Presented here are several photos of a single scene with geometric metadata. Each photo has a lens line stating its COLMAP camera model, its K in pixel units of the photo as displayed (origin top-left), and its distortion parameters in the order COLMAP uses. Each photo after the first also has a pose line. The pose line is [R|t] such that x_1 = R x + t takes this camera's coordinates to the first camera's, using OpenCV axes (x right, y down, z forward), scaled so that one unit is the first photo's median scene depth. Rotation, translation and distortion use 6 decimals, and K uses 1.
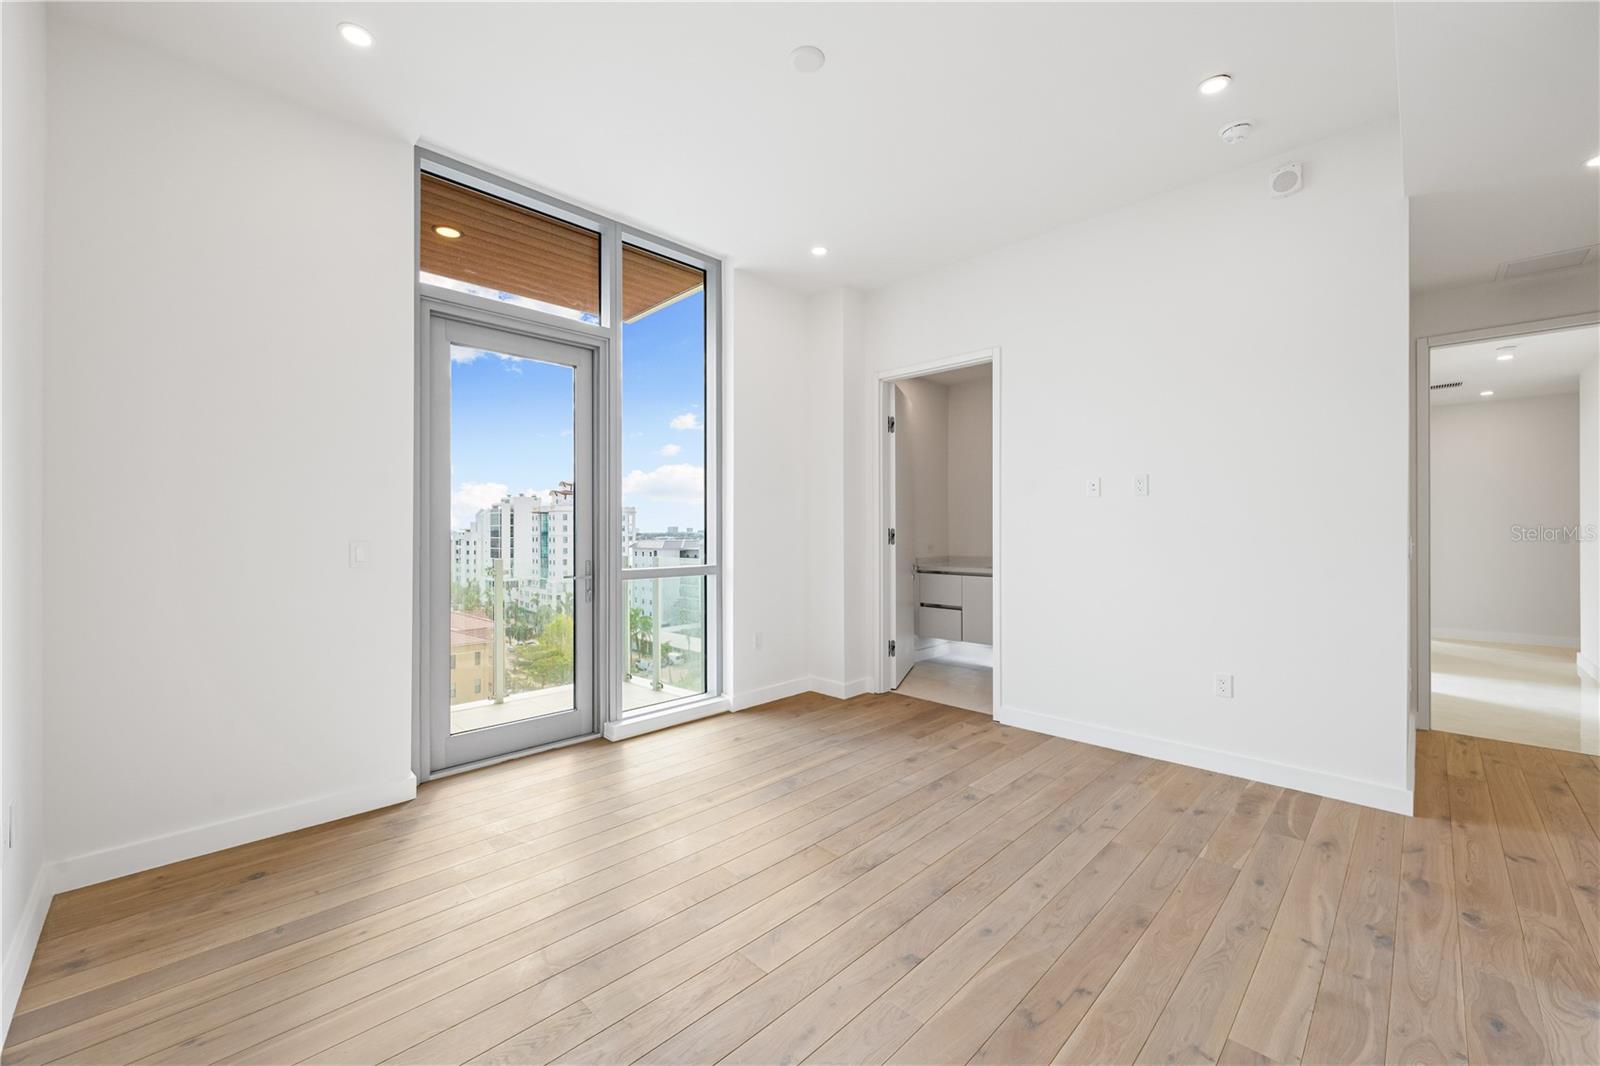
lens RADIAL K [[626.3, 0, 800.0], [0, 626.3, 533.0], [0, 0, 1]] dist [0.002345, 0.000103]
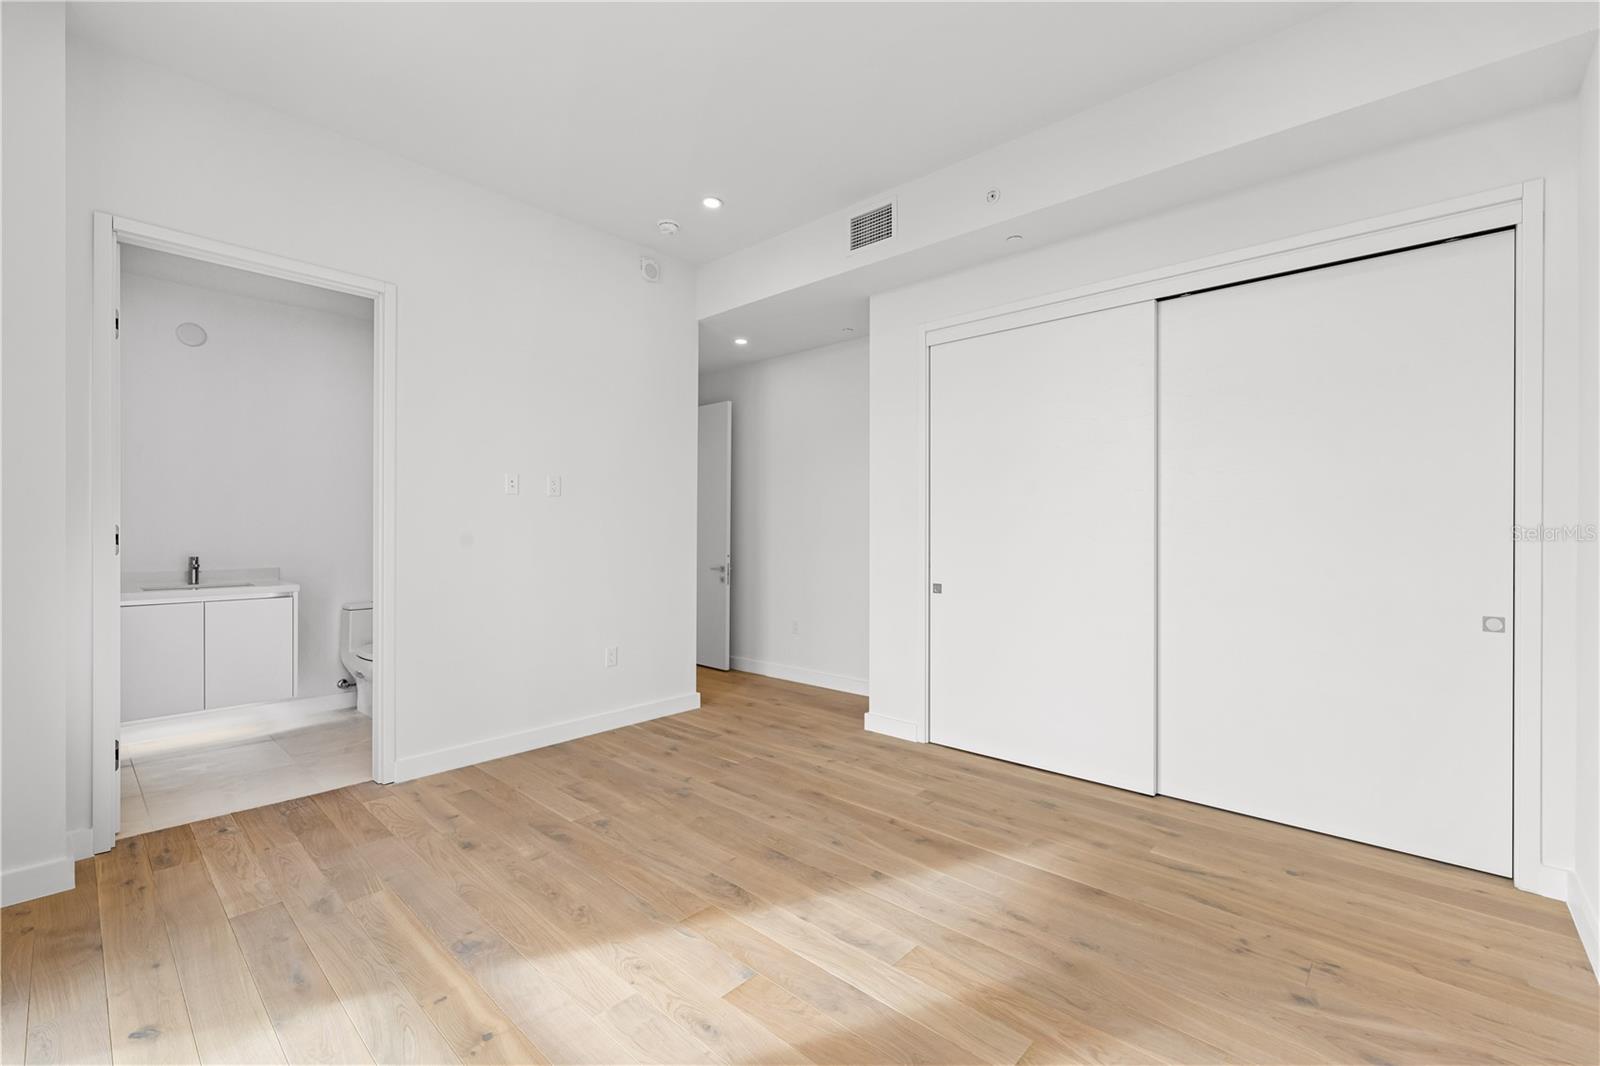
lens RADIAL K [[673.3, 0, 796.5], [0, 673.3, 531.6], [0, 0, 1]] dist [0.000145, -0.000066]
pose [[-0.035554, 0.000724, 0.999367, -0.720997], [0.000534, 1.000000, -0.000706, -0.003985], [-0.999368, 0.000509, -0.035555, 0.748895]]
